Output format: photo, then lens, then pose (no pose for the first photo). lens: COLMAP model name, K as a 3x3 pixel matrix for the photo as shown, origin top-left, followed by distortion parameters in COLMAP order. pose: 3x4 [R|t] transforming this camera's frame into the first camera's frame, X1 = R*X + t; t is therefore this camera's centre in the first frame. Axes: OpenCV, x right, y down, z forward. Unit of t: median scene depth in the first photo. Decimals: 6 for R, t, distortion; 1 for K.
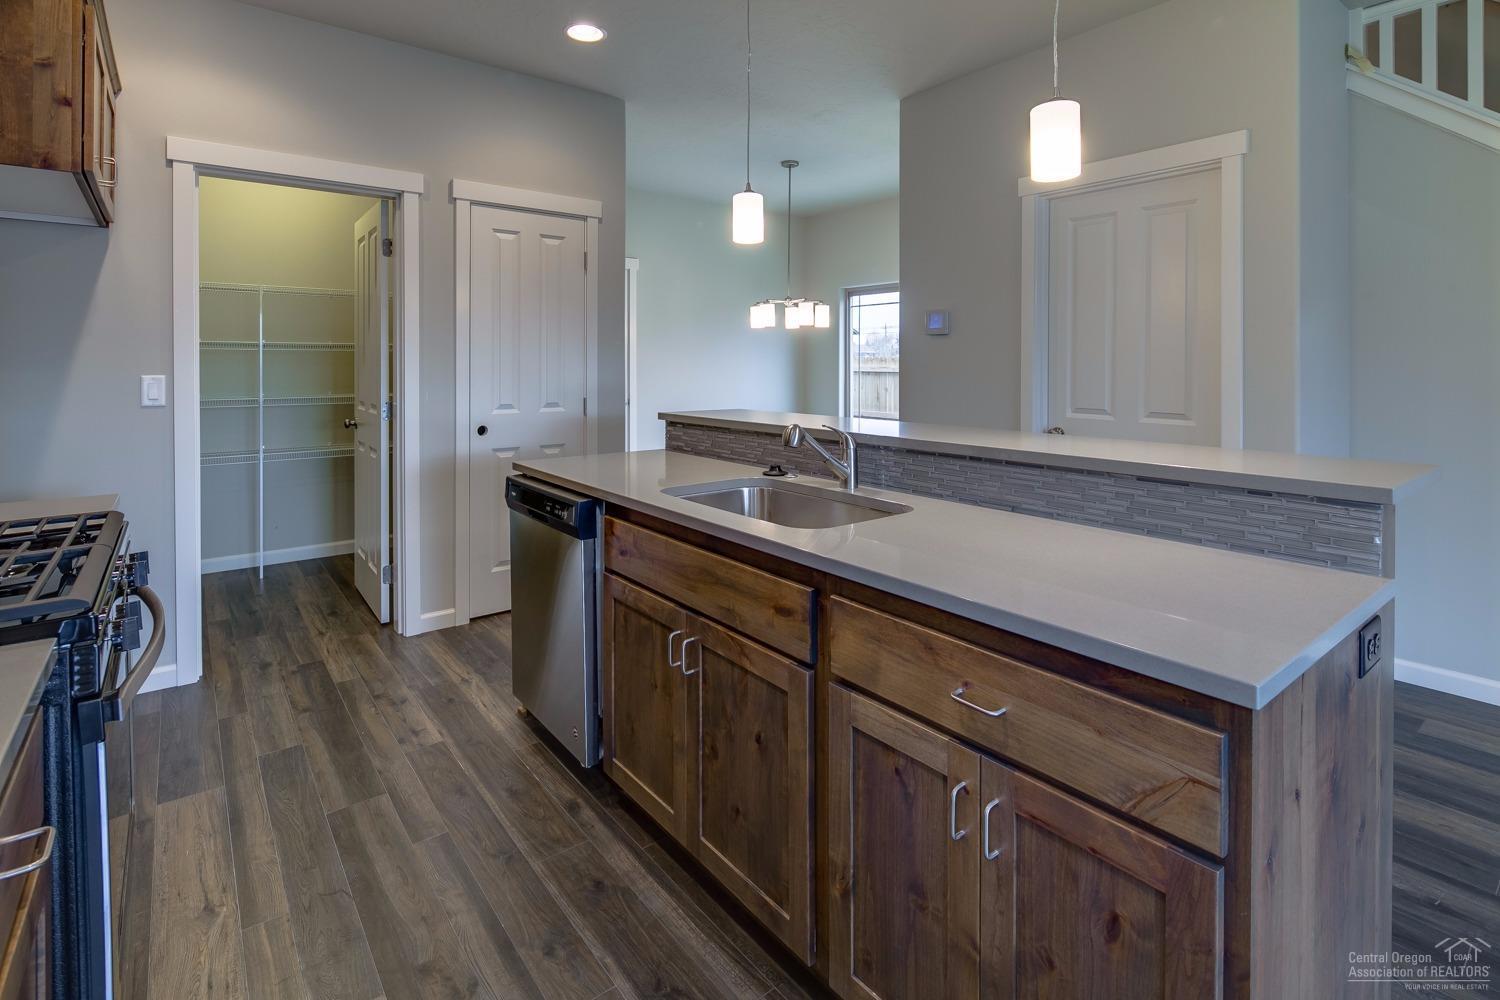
lens RADIAL K [[725.4, 0, 747.6], [0, 725.4, 368.8], [0, 0, 1]] dist [-0.001993, 0.000048]
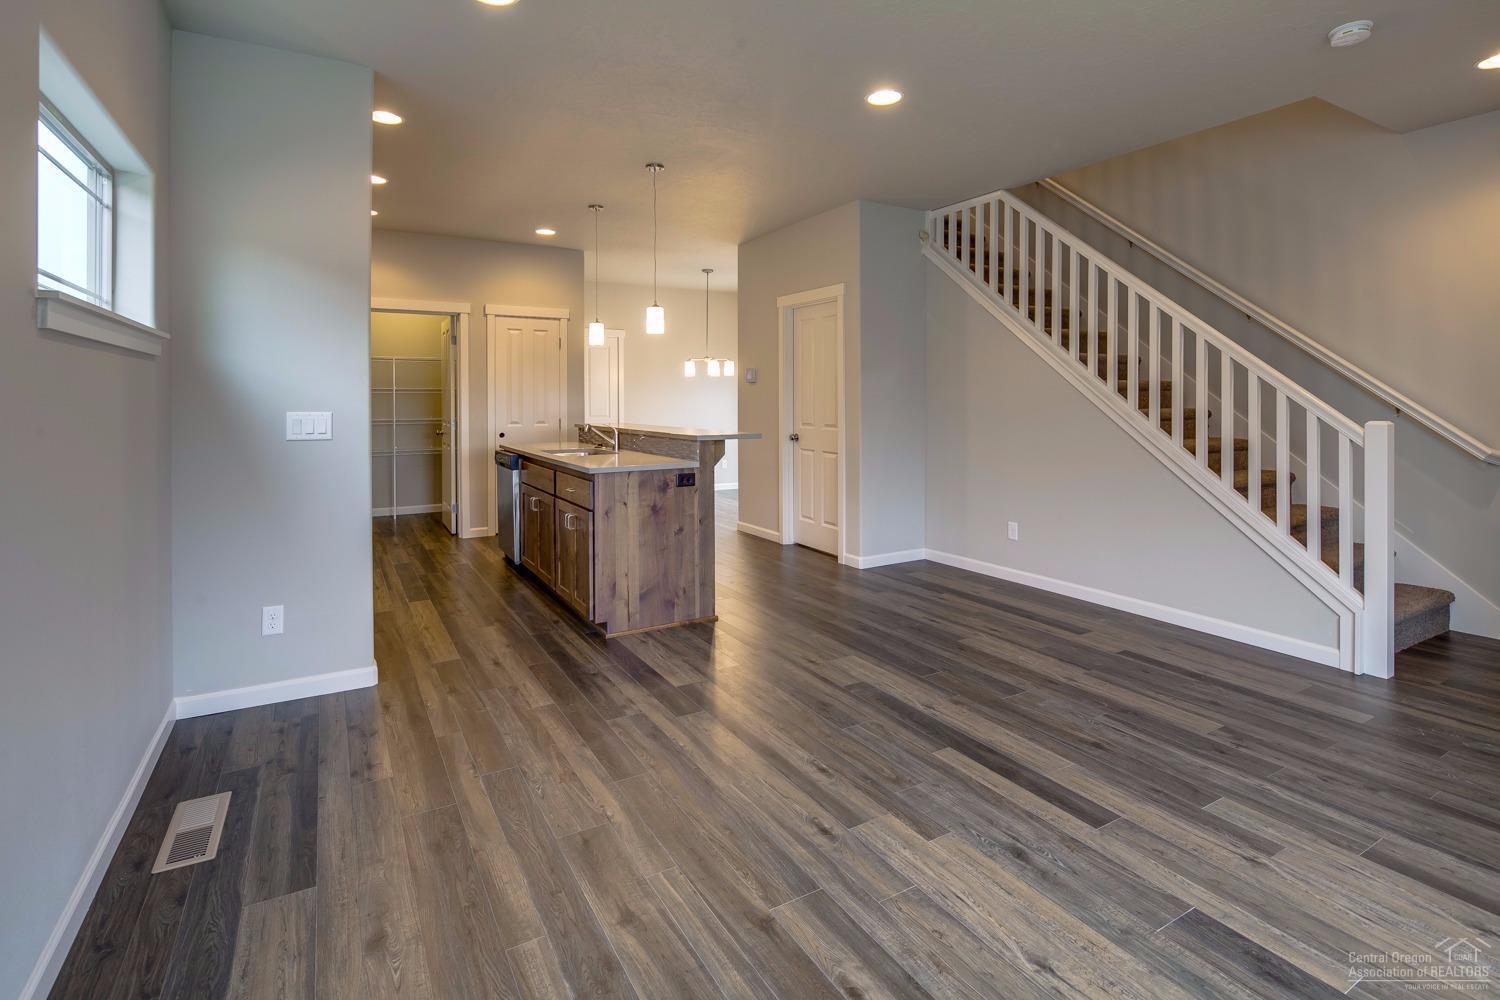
lens RADIAL K [[725.4, 0, 749.9], [0, 725.4, 409.1], [0, 0, 1]] dist [-0.001993, 0.000048]
pose [[0.990758, -0.002080, -0.135623, 0.550514], [0.002922, 0.999978, 0.006006, 0.007165], [0.135607, -0.006347, 0.990742, -0.816325]]
